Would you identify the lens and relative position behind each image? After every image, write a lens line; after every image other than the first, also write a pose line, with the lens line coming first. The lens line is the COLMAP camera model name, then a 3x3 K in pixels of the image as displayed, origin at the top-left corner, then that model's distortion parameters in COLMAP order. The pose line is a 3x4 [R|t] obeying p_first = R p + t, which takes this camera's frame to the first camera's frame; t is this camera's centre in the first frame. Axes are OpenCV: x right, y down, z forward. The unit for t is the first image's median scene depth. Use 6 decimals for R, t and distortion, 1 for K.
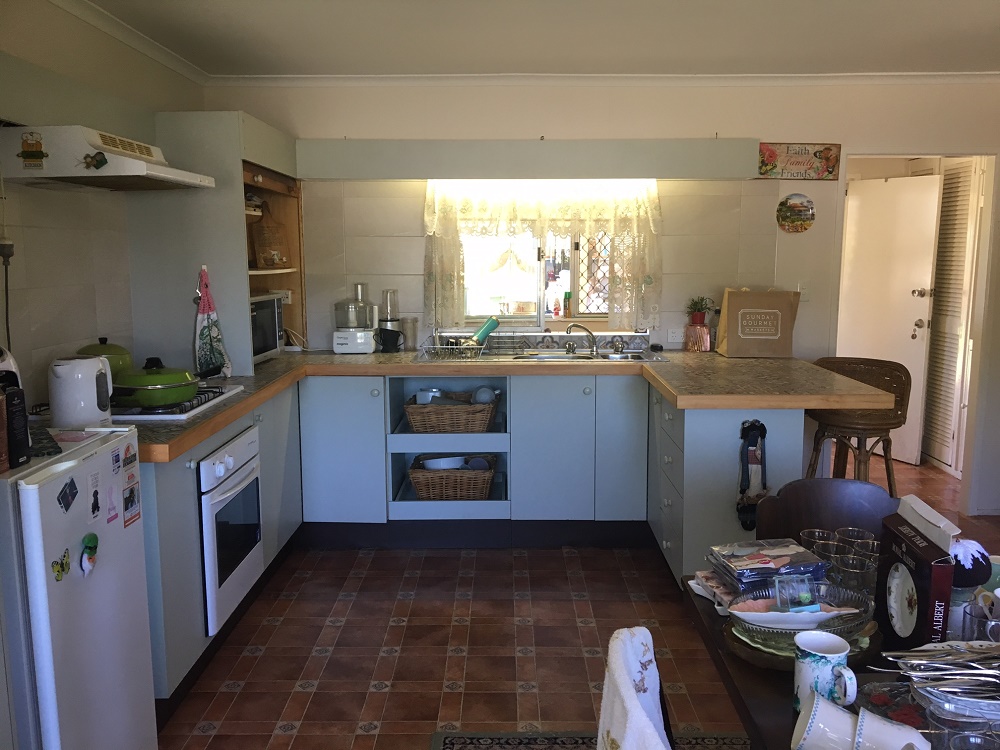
lens RADIAL K [[838.3, 0, 500.0], [0, 838.3, 375.0], [0, 0, 1]] dist [0.115320, -0.202017]
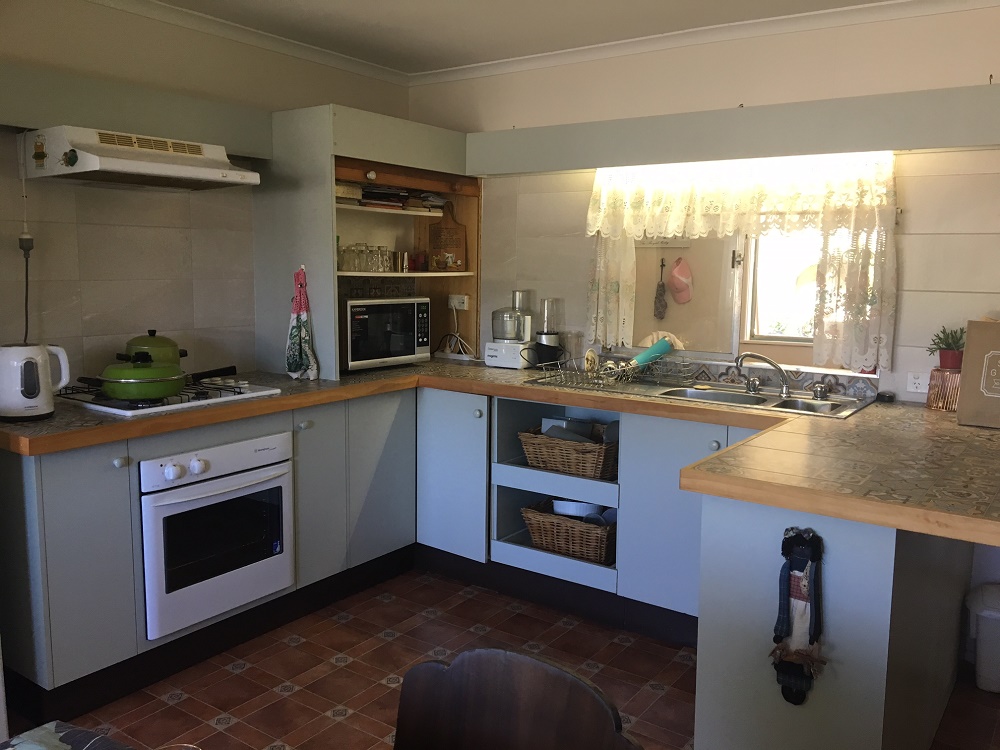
lens RADIAL K [[838.3, 0, 500.0], [0, 838.3, 375.0], [0, 0, 1]] dist [0.115320, -0.202017]
pose [[0.819343, 0.091228, -0.565998, 0.337030], [-0.097599, 0.995043, 0.019096, -0.035203], [0.564934, 0.039594, 0.824185, 0.266869]]
